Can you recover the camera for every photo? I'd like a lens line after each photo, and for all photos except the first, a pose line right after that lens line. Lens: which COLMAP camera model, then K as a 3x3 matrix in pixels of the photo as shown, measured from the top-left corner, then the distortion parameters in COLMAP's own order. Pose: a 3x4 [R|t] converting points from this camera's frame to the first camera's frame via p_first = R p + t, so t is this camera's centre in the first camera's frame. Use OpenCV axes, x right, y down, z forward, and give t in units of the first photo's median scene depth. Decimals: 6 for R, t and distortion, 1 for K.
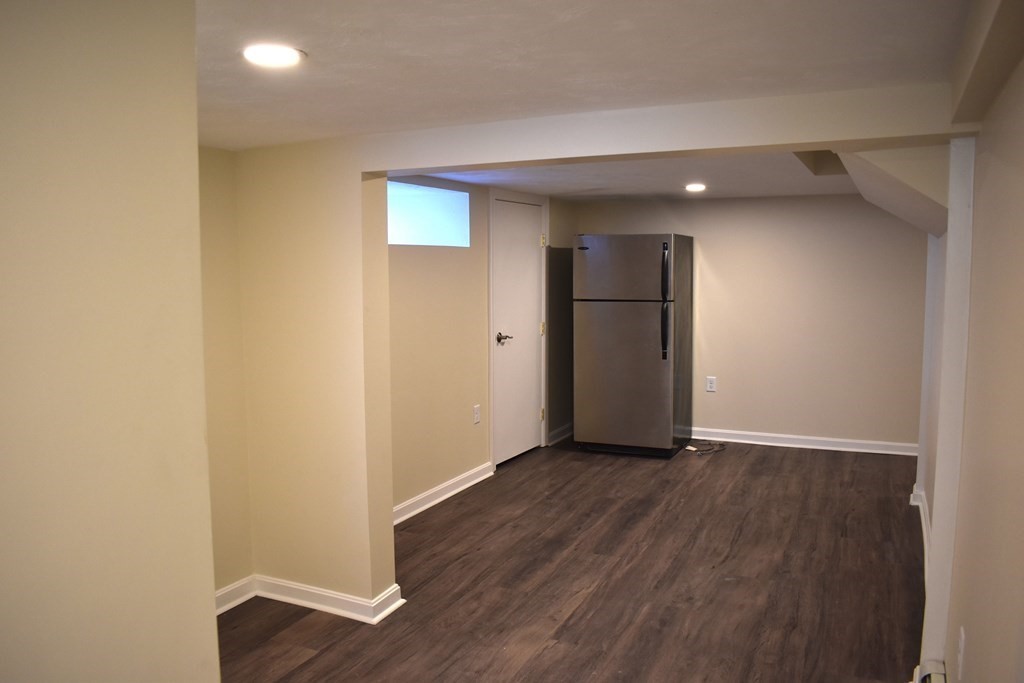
lens RADIAL K [[796.1, 0, 509.2], [0, 796.1, 341.3], [0, 0, 1]] dist [-0.099794, 0.017209]
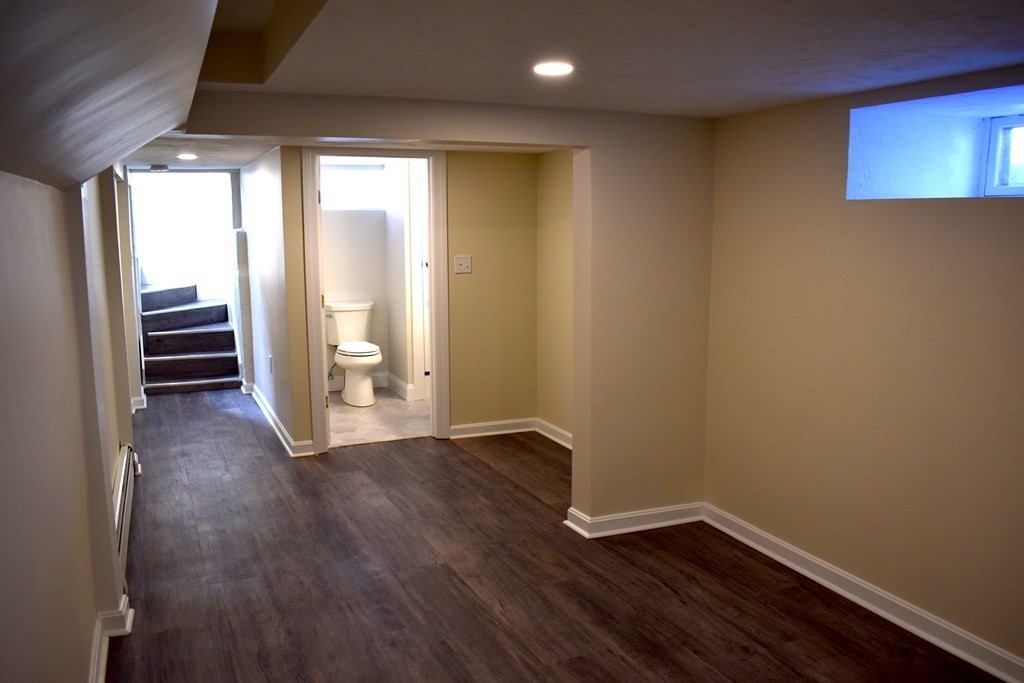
lens RADIAL K [[796.1, 0, 508.1], [0, 796.1, 346.2], [0, 0, 1]] dist [-0.099794, 0.017209]
pose [[-0.636410, 0.129842, -0.760344, 0.706043], [-0.068280, 0.972378, 0.223201, -0.157507], [0.768323, 0.193964, -0.609965, 1.469747]]
